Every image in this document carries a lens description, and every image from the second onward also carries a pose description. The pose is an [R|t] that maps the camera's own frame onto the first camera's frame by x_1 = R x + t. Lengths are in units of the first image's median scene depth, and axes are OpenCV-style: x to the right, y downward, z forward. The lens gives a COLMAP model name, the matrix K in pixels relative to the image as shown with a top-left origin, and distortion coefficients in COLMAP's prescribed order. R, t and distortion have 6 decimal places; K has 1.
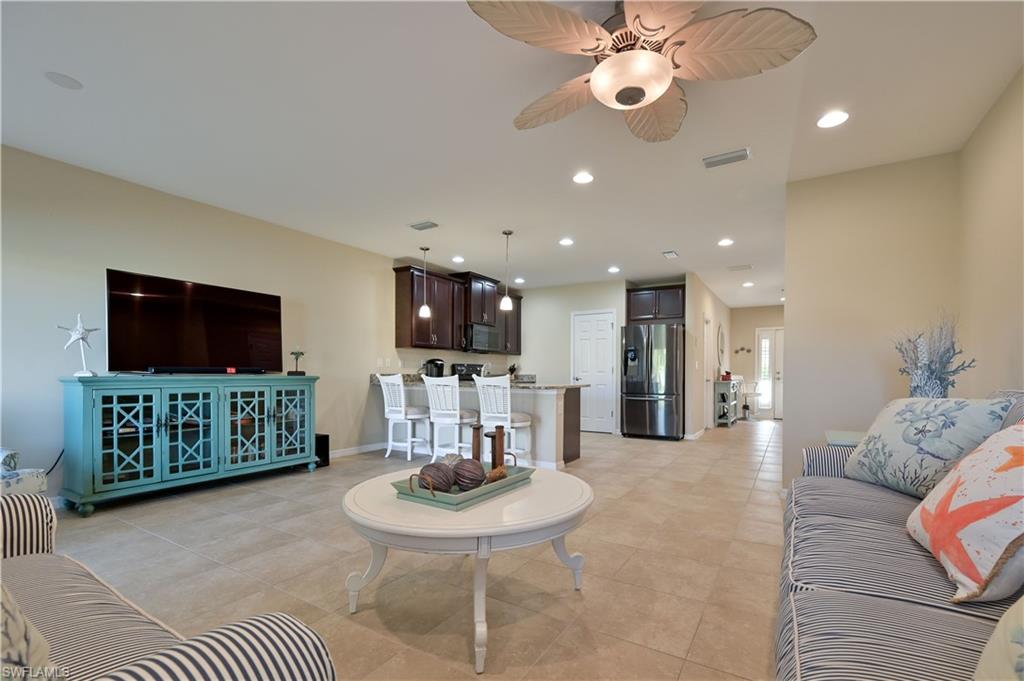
lens RADIAL K [[444.4, 0, 535.0], [0, 444.4, 377.7], [0, 0, 1]] dist [-0.002048, -0.000177]
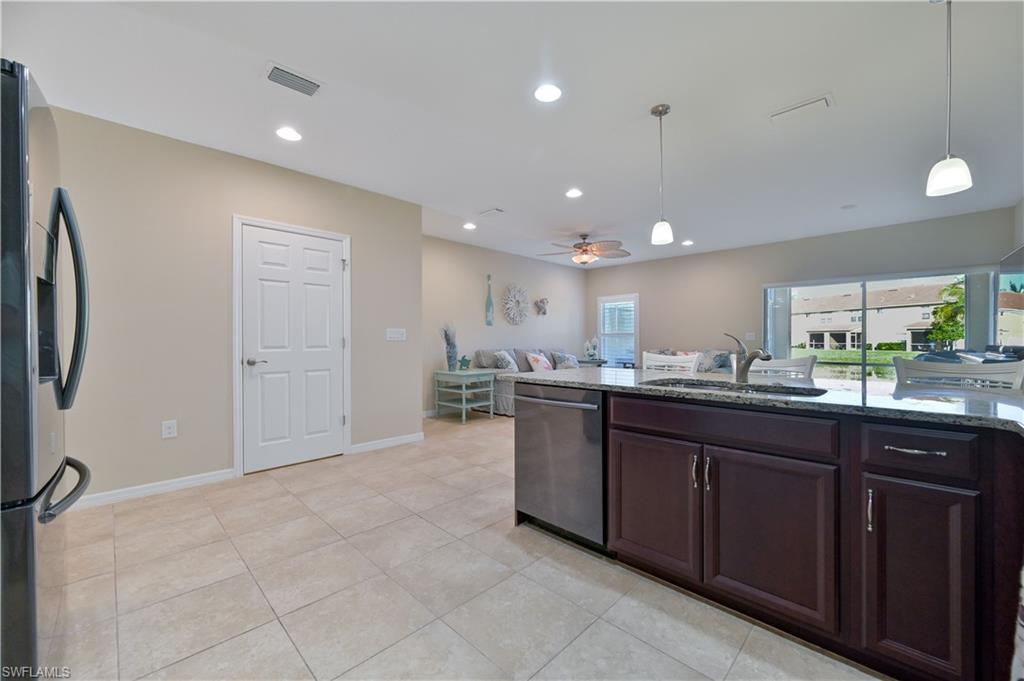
lens RADIAL K [[401.5, 0, 513.3], [0, 401.5, 341.9], [0, 0, 1]] dist [-0.002012, 0.000175]
pose [[-0.969317, -0.004776, 0.245766, -0.006049], [-0.000890, 0.999873, 0.015921, -0.036393], [-0.245811, 0.015214, -0.969198, 1.741750]]
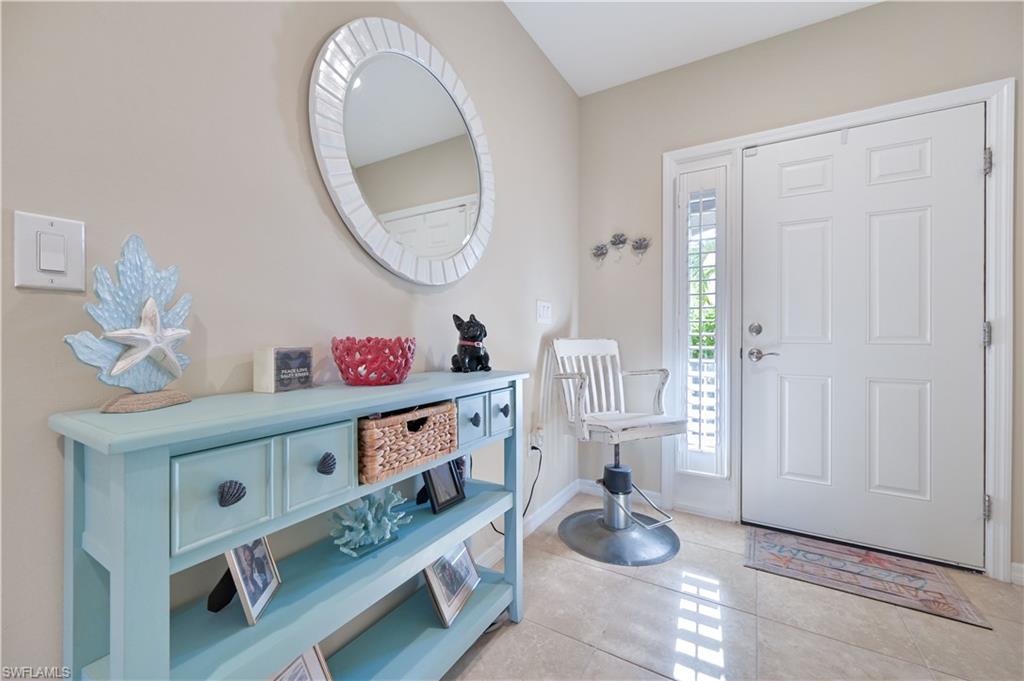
lens RADIAL K [[407.4, 0, 509.7], [0, 407.4, 336.0], [0, 0, 1]] dist [-0.000055, 0.000139]
pose [[0.999960, 0.000185, -0.008897, 0.952183], [-0.000274, 0.999951, -0.009927, -0.011061], [0.008894, 0.009929, 0.999911, 1.780004]]
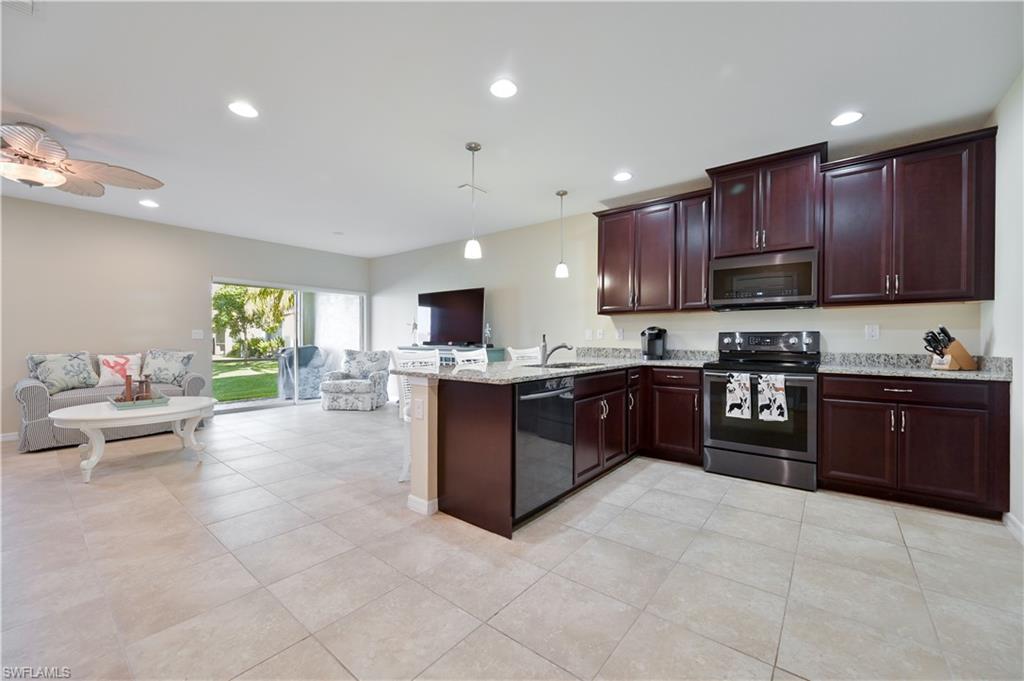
lens RADIAL K [[401.5, 0, 513.3], [0, 401.5, 341.9], [0, 0, 1]] dist [-0.002012, 0.000175]
pose [[-0.145869, 0.001890, -0.989302, 0.616572], [-0.013186, 0.999906, 0.003854, -0.027622], [0.989216, 0.013607, -0.145830, 1.292658]]
